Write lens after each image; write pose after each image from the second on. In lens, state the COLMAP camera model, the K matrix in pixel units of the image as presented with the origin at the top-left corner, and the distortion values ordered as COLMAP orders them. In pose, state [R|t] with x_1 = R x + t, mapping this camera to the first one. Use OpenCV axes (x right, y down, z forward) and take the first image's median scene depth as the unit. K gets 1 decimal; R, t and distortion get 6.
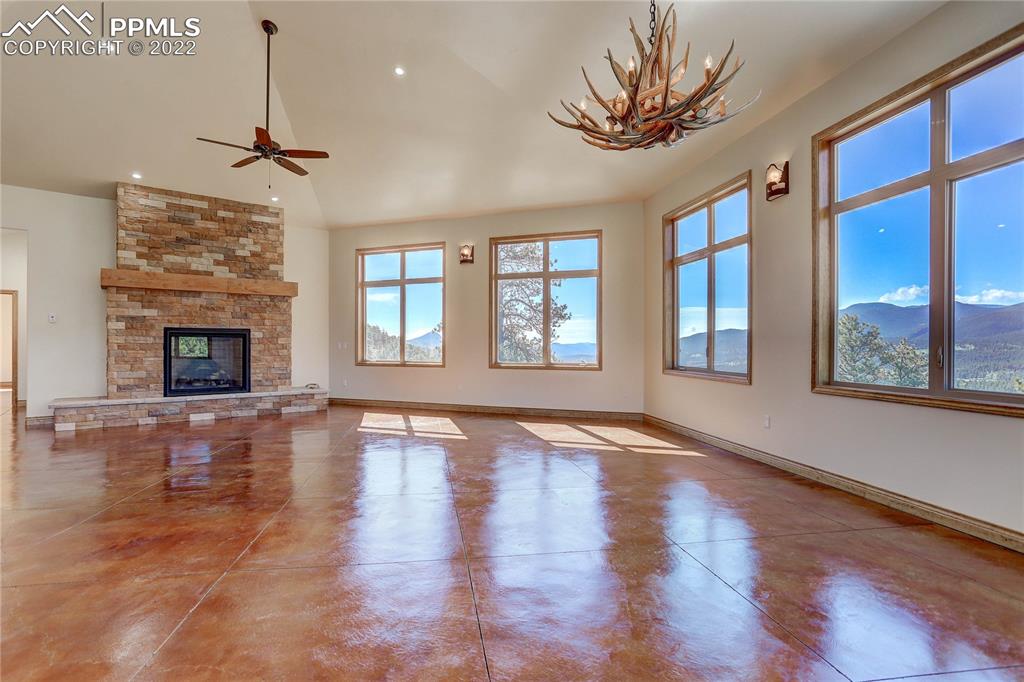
lens RADIAL K [[501.7, 0, 512.0], [0, 501.7, 341.0], [0, 0, 1]] dist [-0.050307, 0.030907]
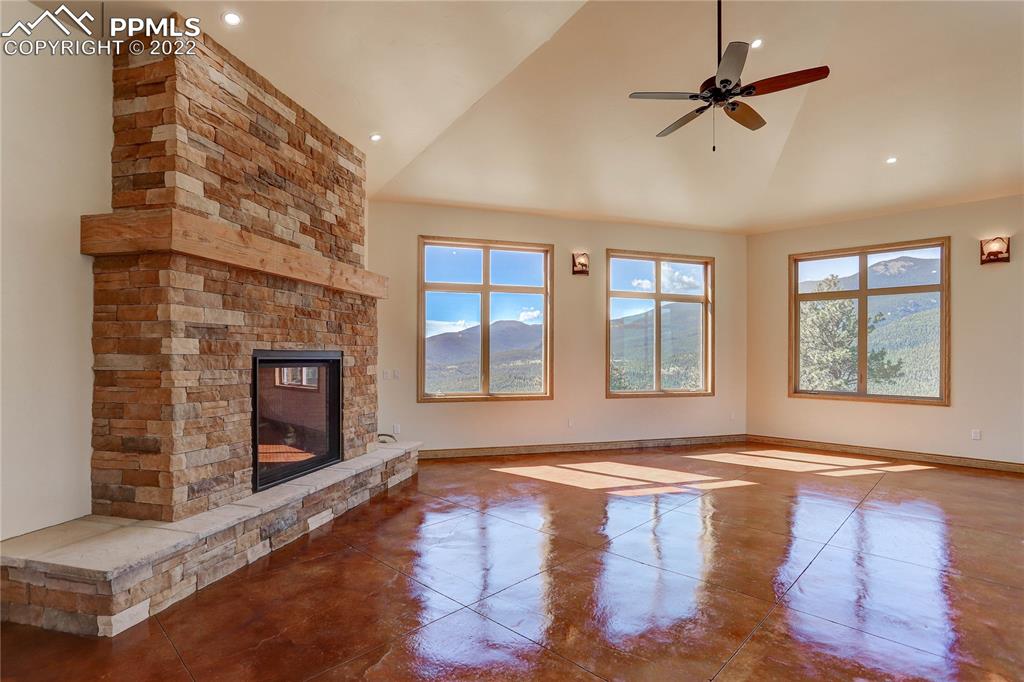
lens RADIAL K [[502.0, 0, 511.9], [0, 502.0, 351.9], [0, 0, 1]] dist [-0.053368, 0.030856]
pose [[0.799260, 0.007750, 0.600936, -0.753245], [-0.009292, 0.999957, -0.000538, -0.026312], [-0.600914, -0.005153, 0.799297, 0.436627]]
